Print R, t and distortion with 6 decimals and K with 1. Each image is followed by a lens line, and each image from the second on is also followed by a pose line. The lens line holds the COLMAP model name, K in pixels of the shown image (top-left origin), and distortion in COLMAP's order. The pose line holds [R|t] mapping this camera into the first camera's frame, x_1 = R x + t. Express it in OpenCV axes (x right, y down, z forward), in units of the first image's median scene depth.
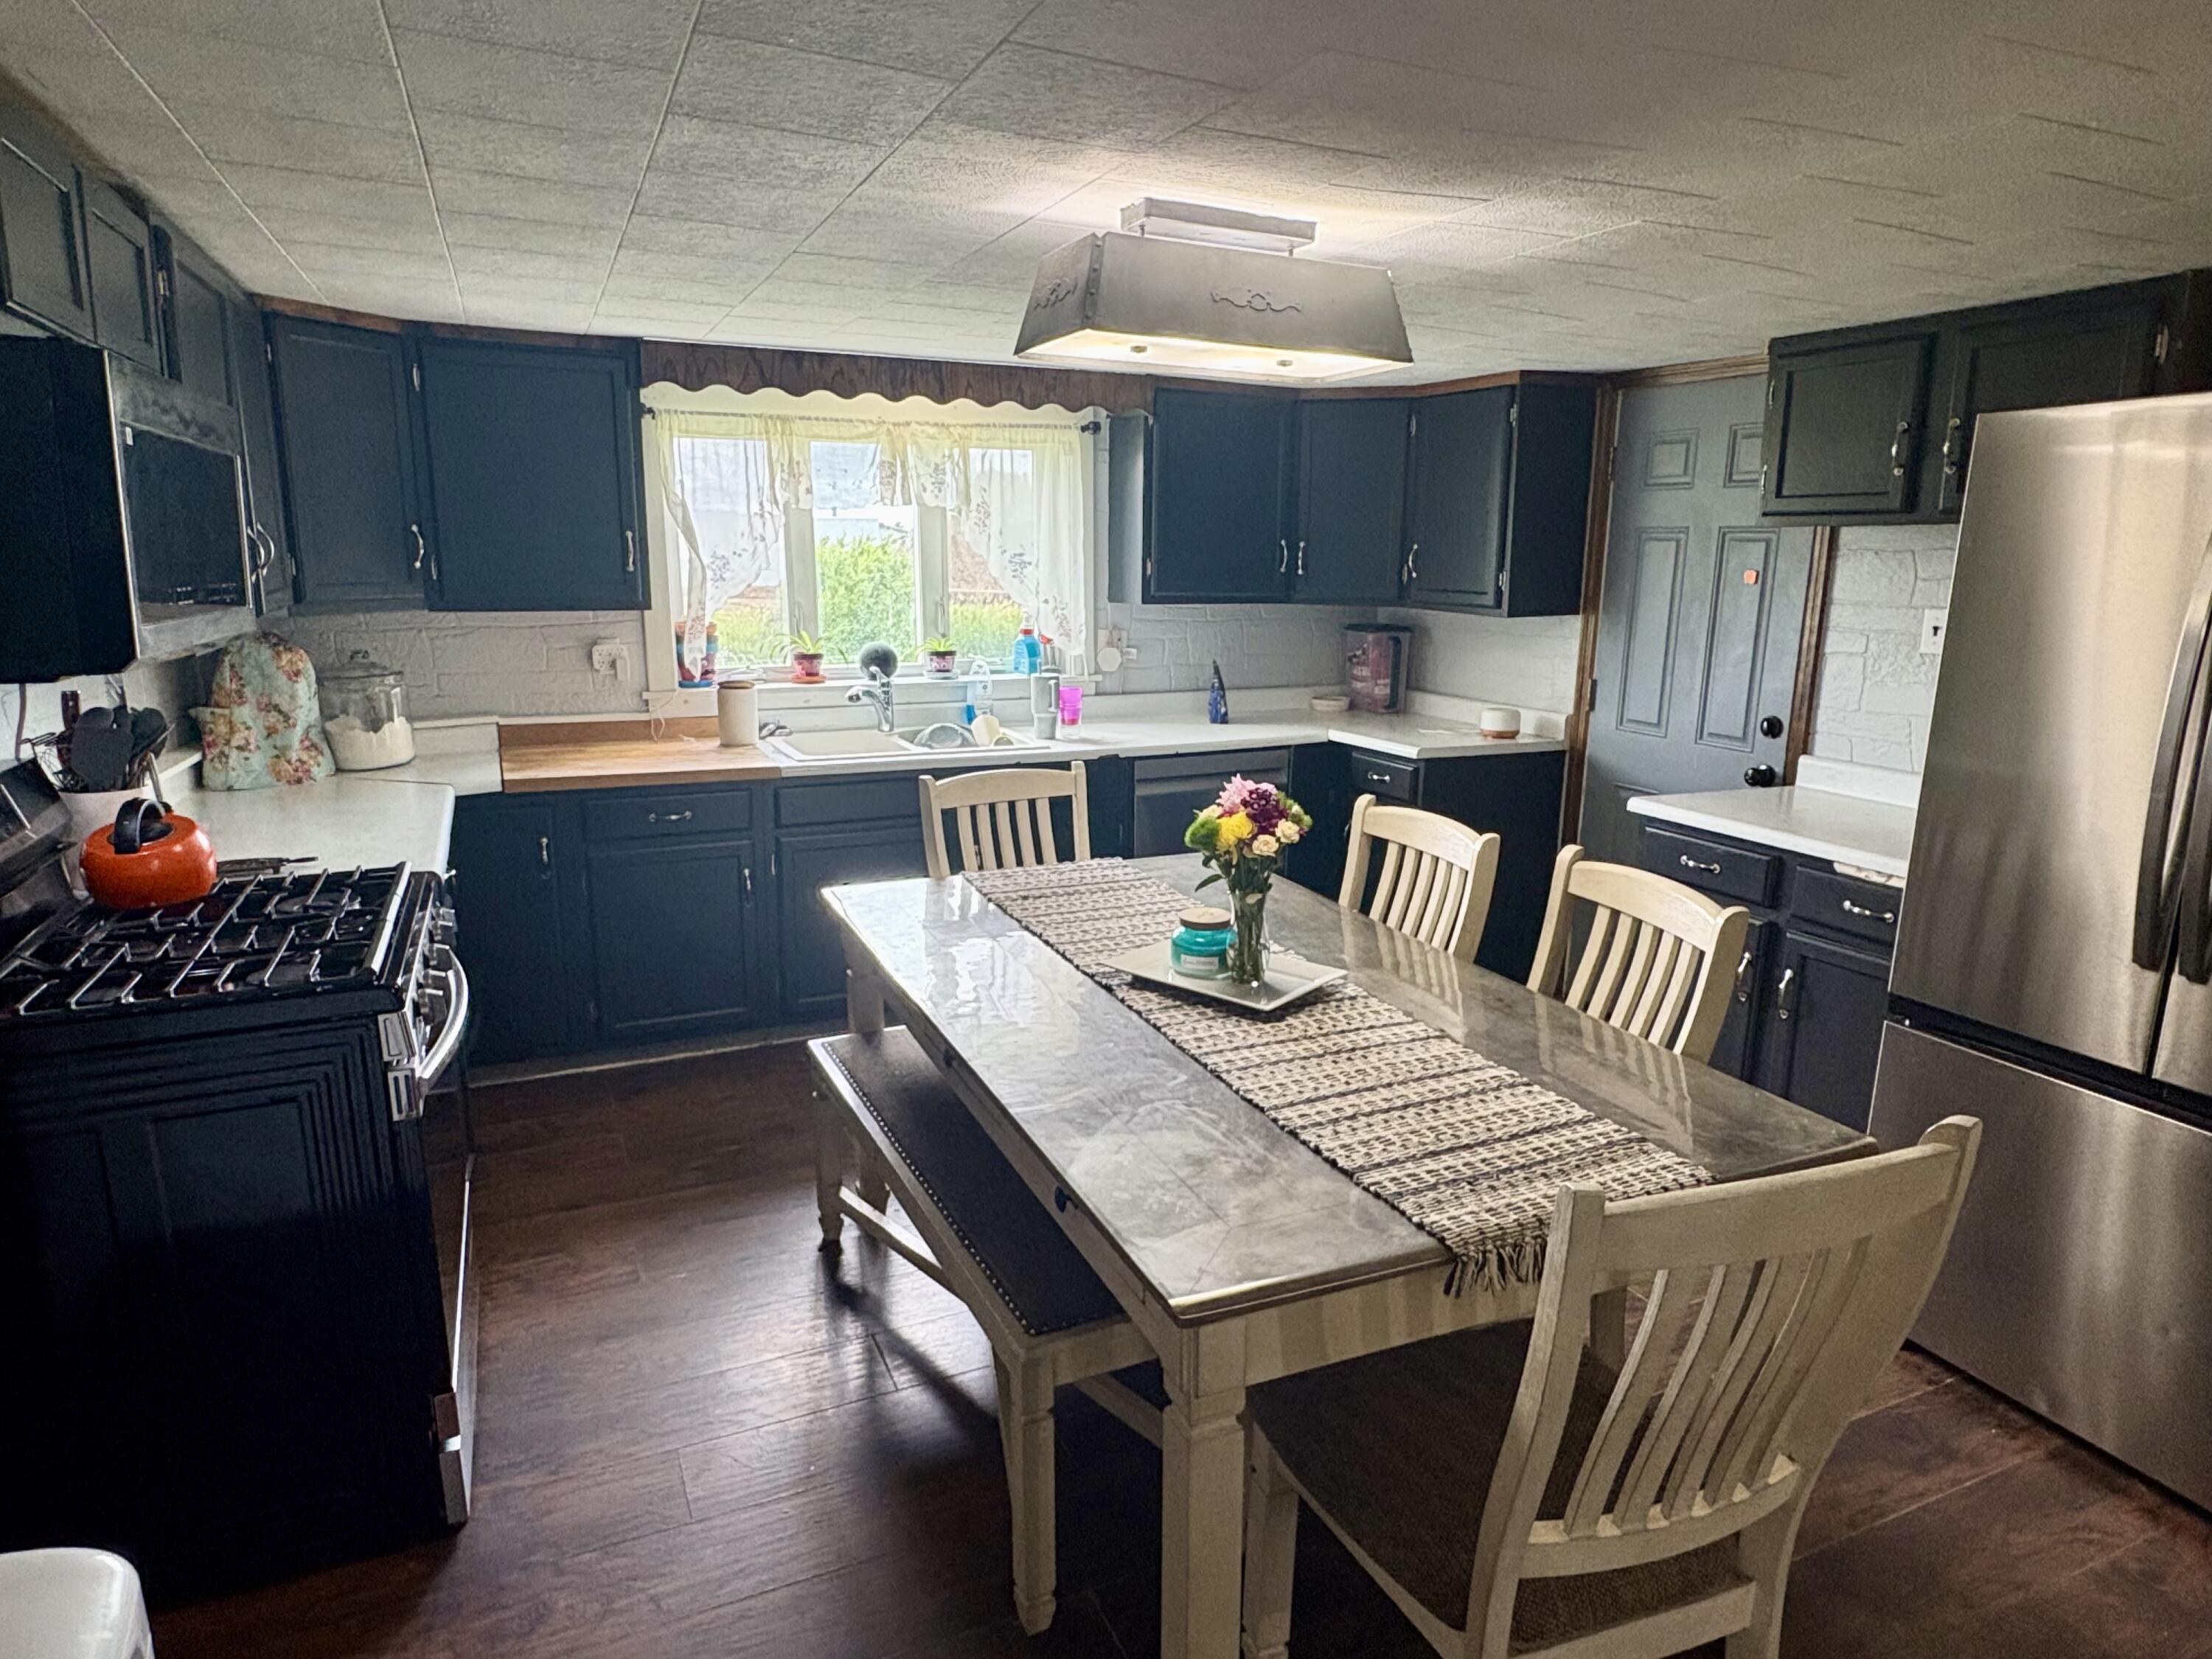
lens RADIAL K [[1311.2, 0, 1106.0], [0, 1311.2, 829.5], [0, 0, 1]] dist [0.041768, 0.000935]
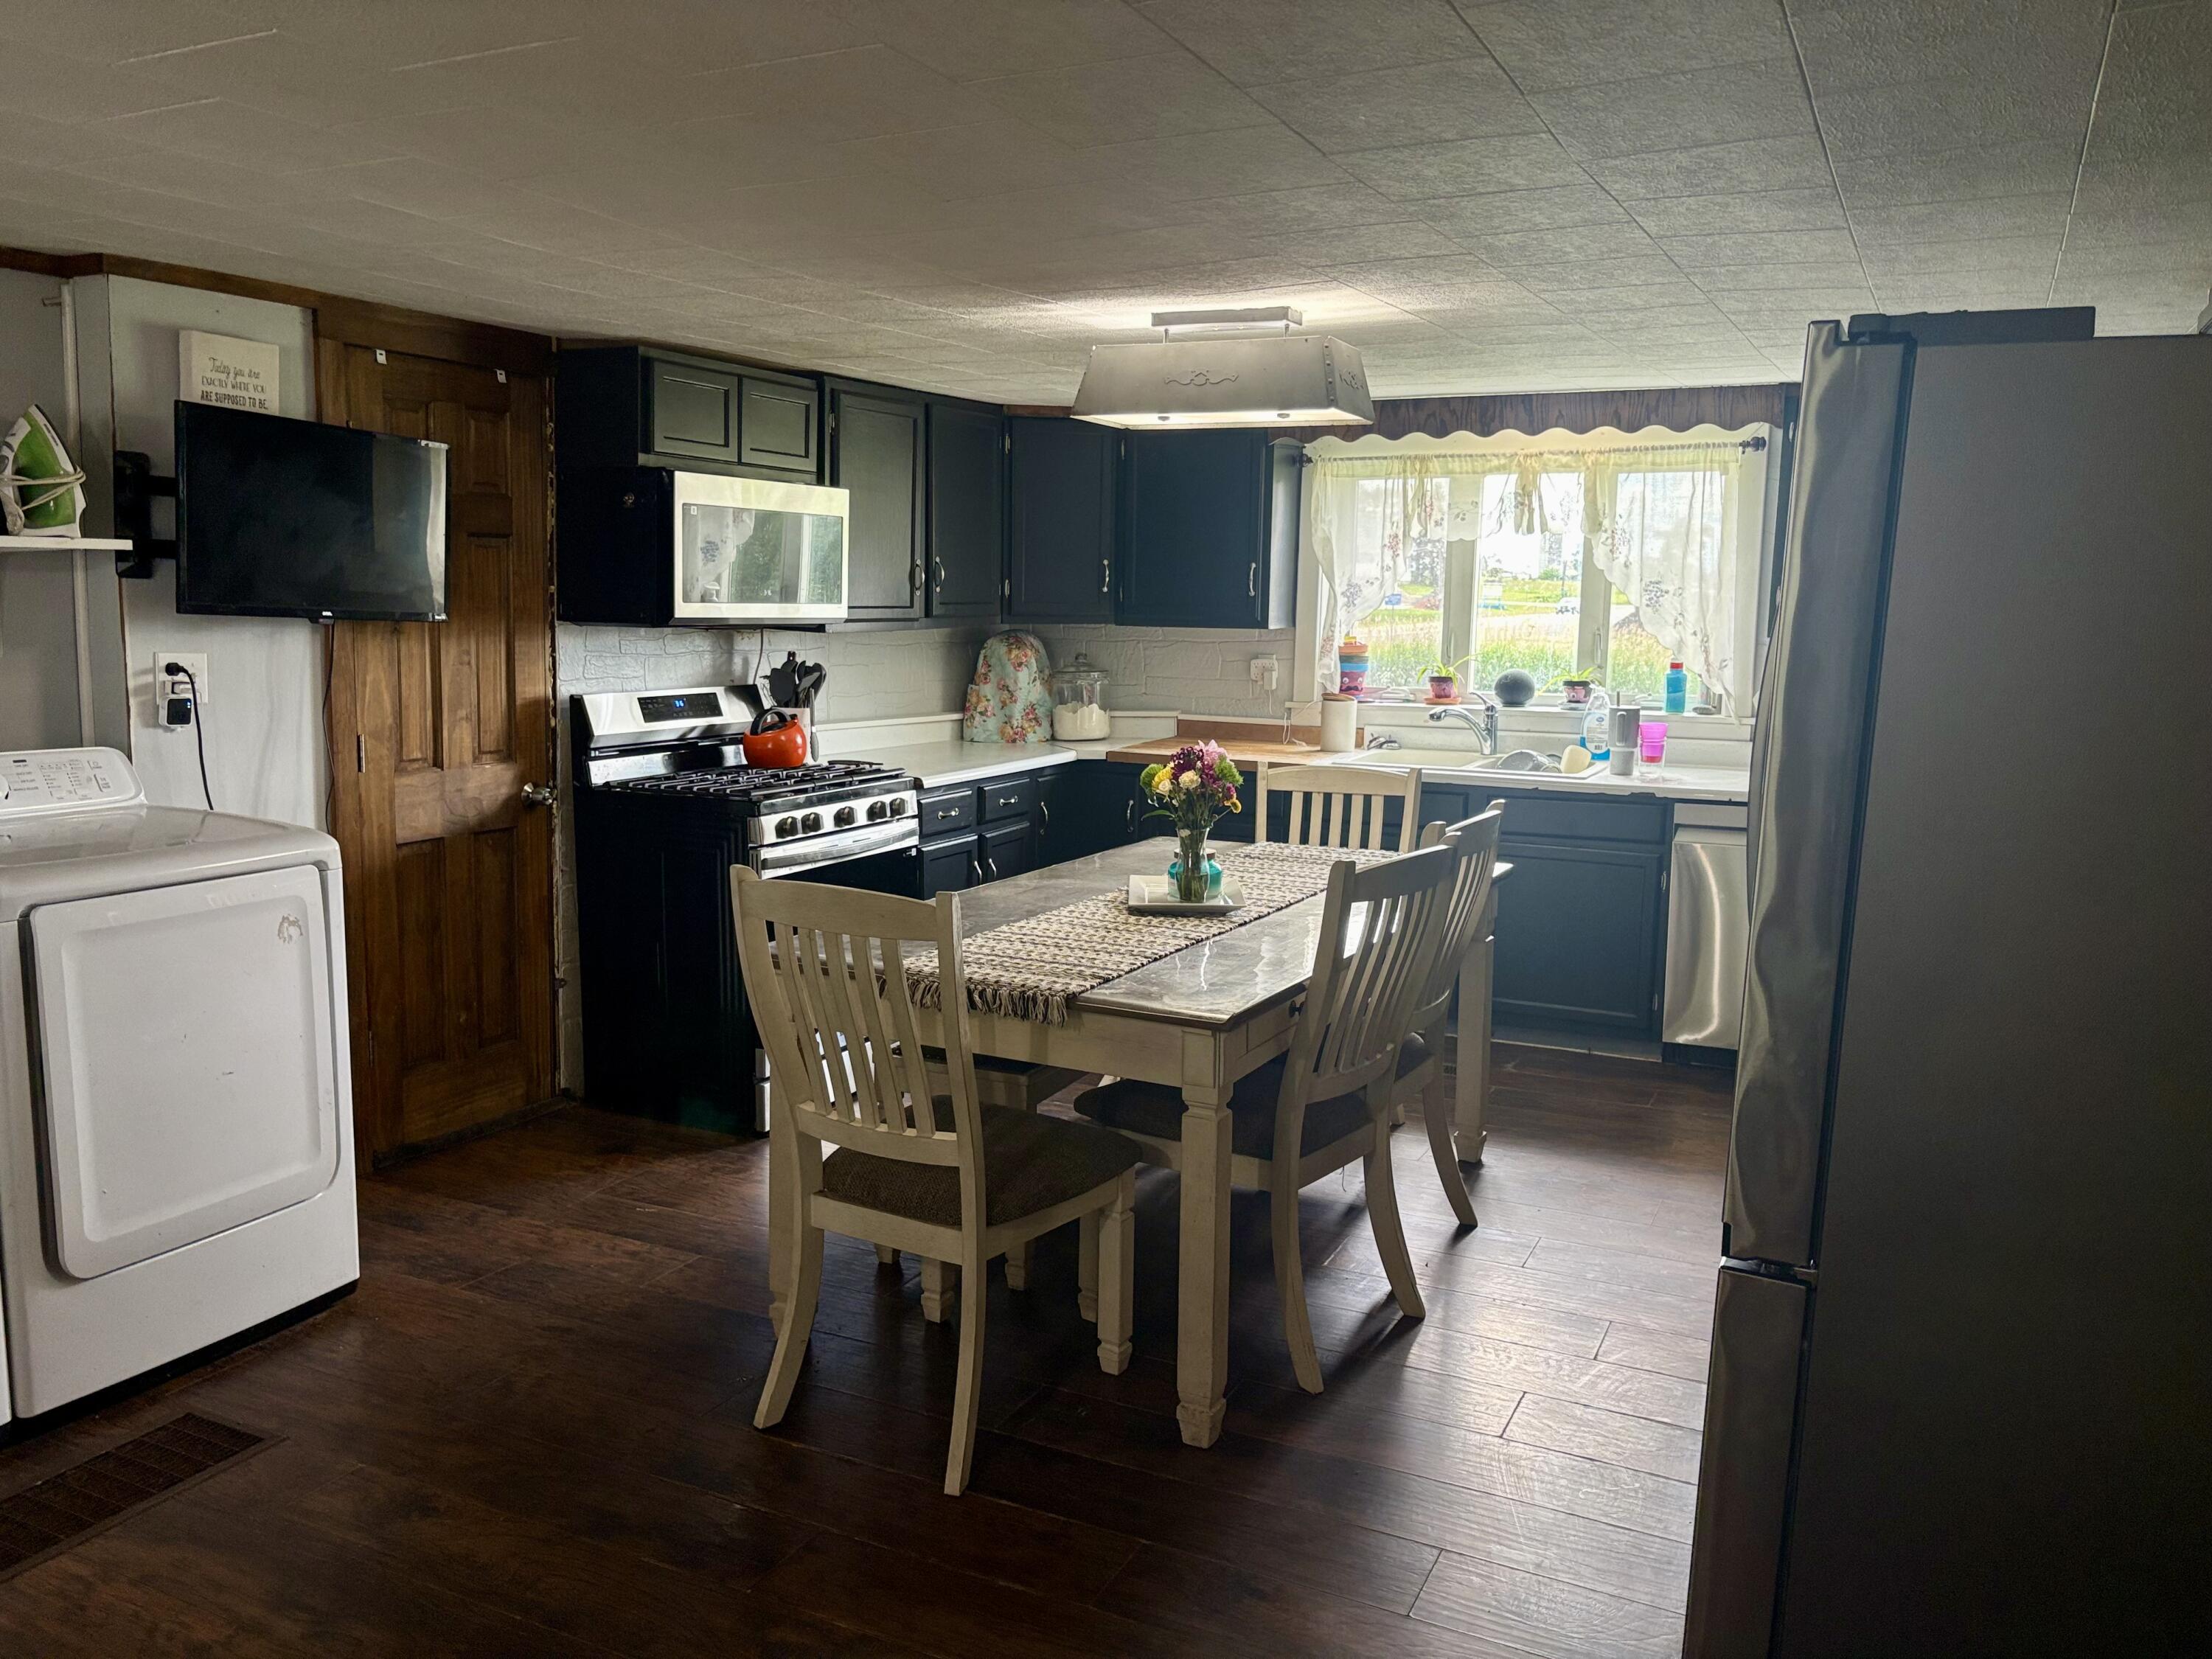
lens RADIAL K [[1708.9, 0, 1115.8], [0, 1708.9, 822.8], [0, 0, 1]] dist [0.055017, -0.061874]
pose [[0.651185, 0.103404, -0.751841, 0.681465], [-0.167318, 0.985859, -0.009329, 0.039073], [0.740245, 0.131871, 0.659278, -0.076172]]
